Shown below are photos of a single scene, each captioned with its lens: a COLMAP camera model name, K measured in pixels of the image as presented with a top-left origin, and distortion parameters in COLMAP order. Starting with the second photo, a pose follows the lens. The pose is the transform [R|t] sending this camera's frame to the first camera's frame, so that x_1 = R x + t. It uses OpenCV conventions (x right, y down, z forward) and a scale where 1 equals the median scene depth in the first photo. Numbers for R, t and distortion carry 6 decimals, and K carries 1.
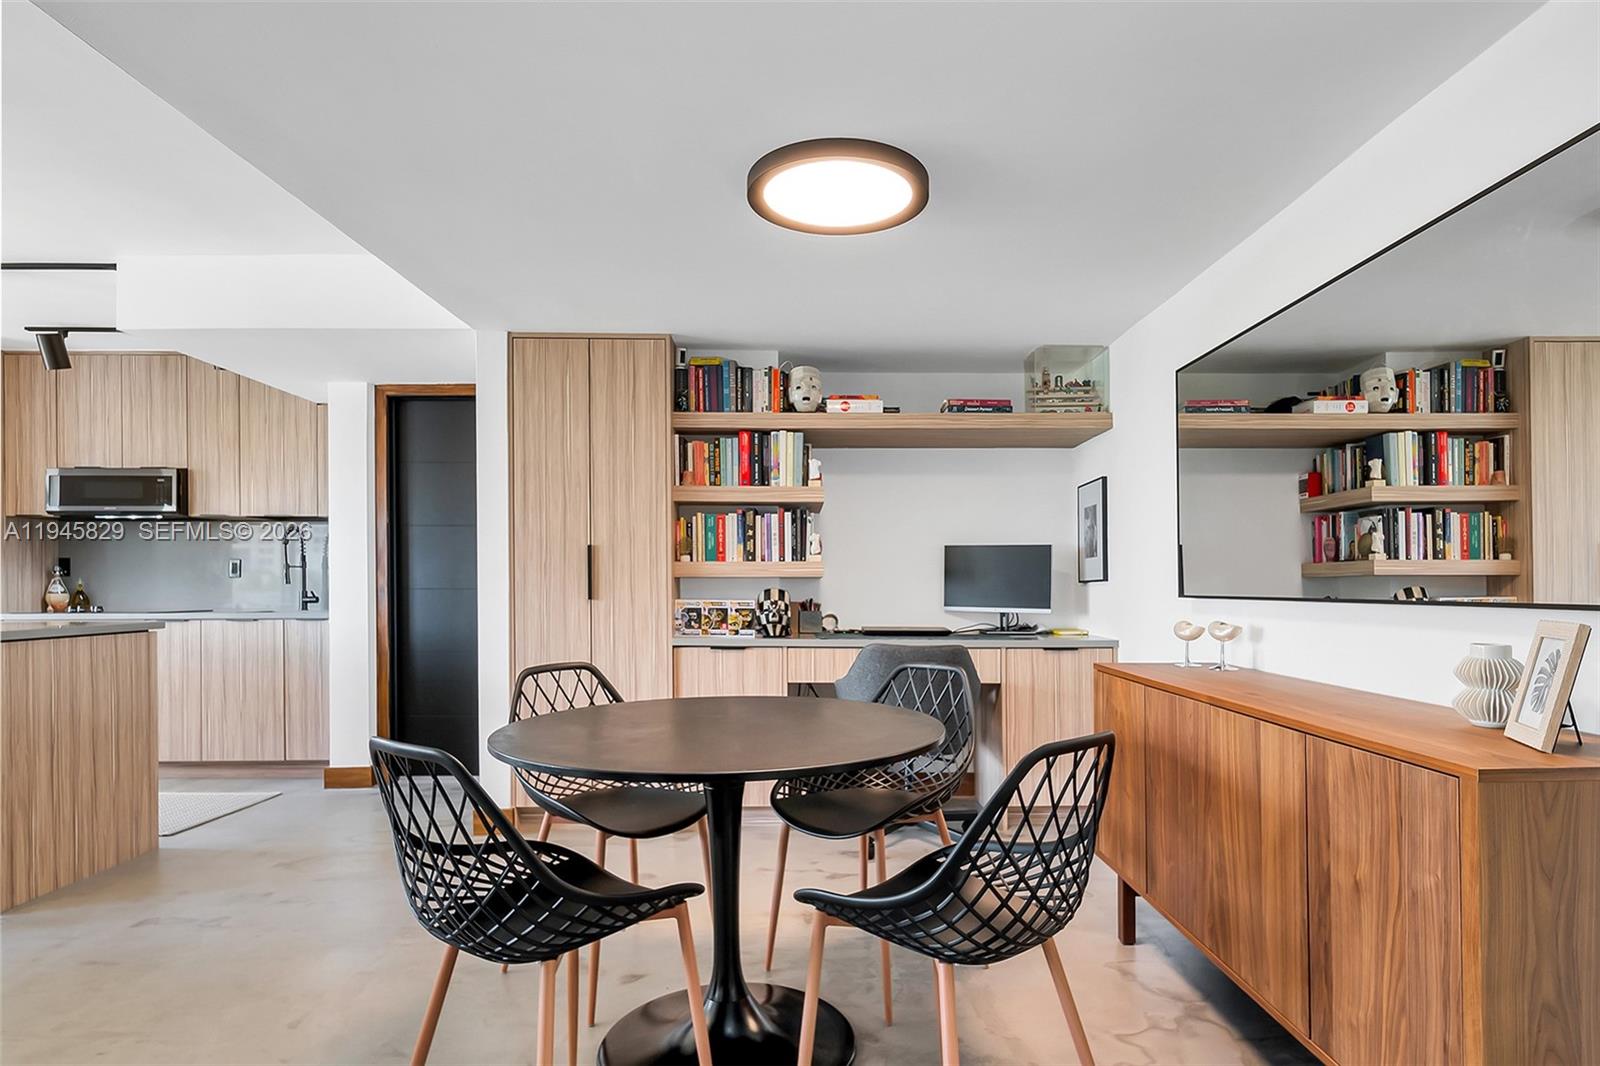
lens RADIAL K [[885.6, 0, 819.4], [0, 885.6, 593.8], [0, 0, 1]] dist [-0.002005, -0.000496]
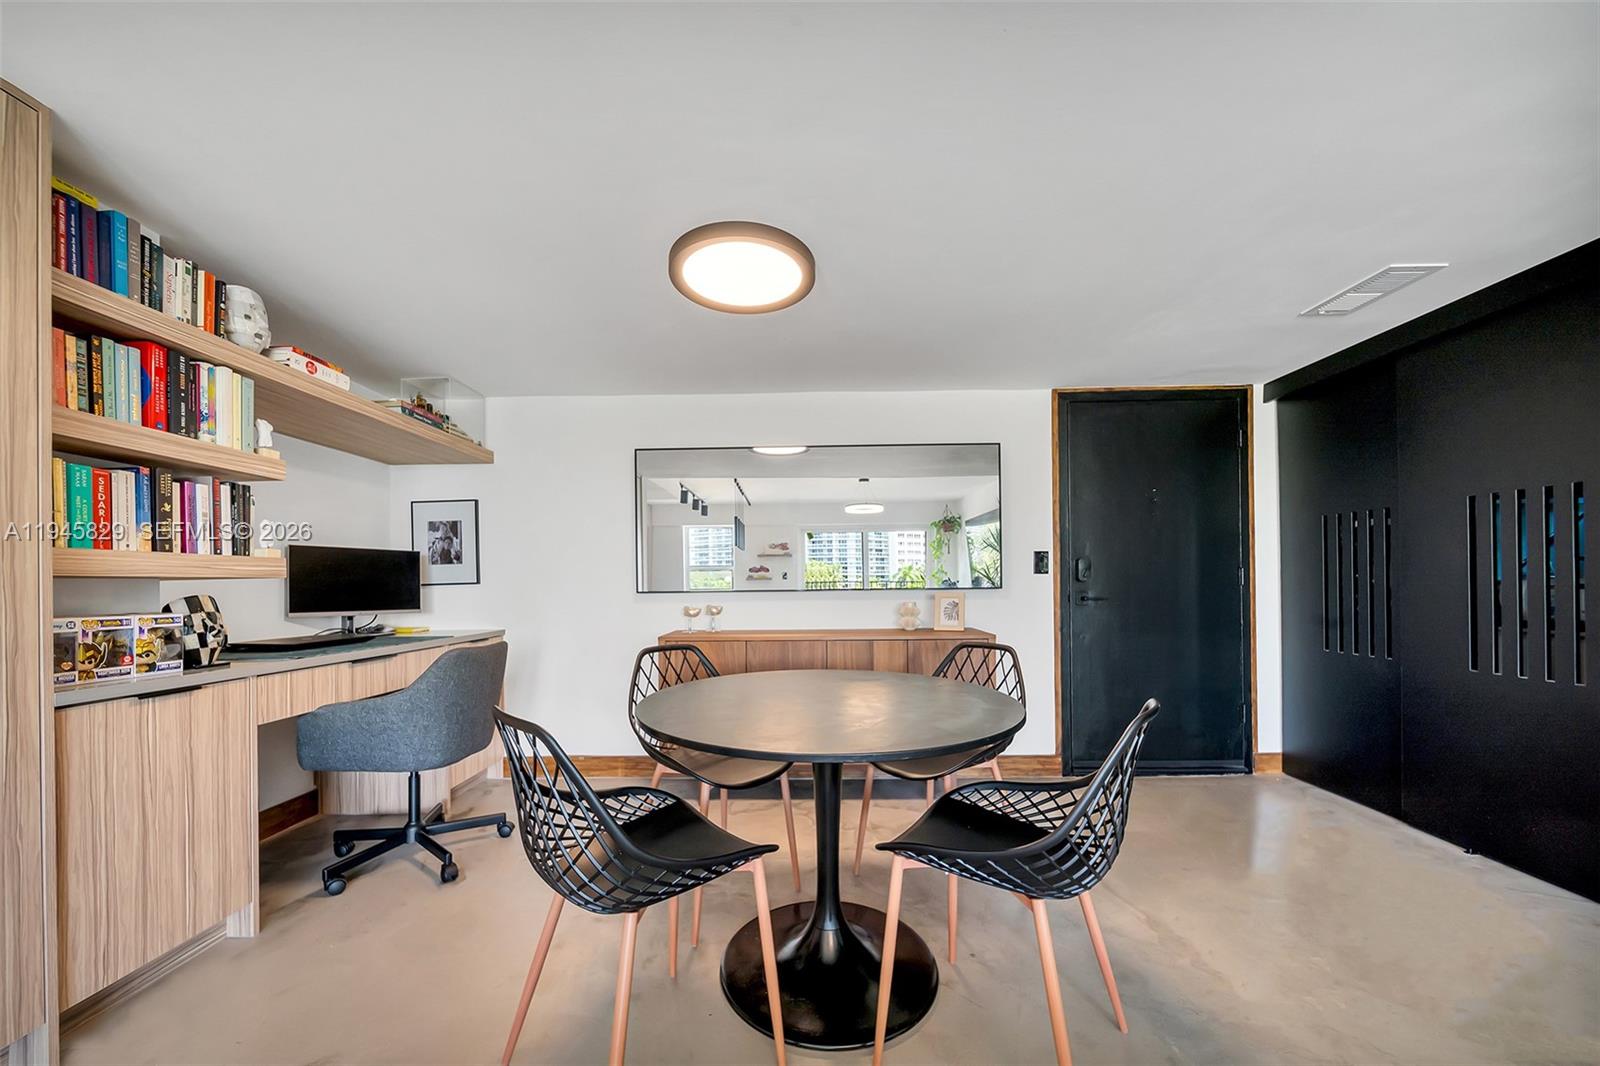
lens RADIAL K [[555.3, 0, 796.6], [0, 555.3, 583.6], [0, 0, 1]] dist [-0.013382, 0.000027]
pose [[0.042843, -0.000529, 0.999082, -0.447993], [0.022008, 0.999758, -0.000414, -0.004276], [-0.998839, 0.022006, 0.042844, 0.533638]]
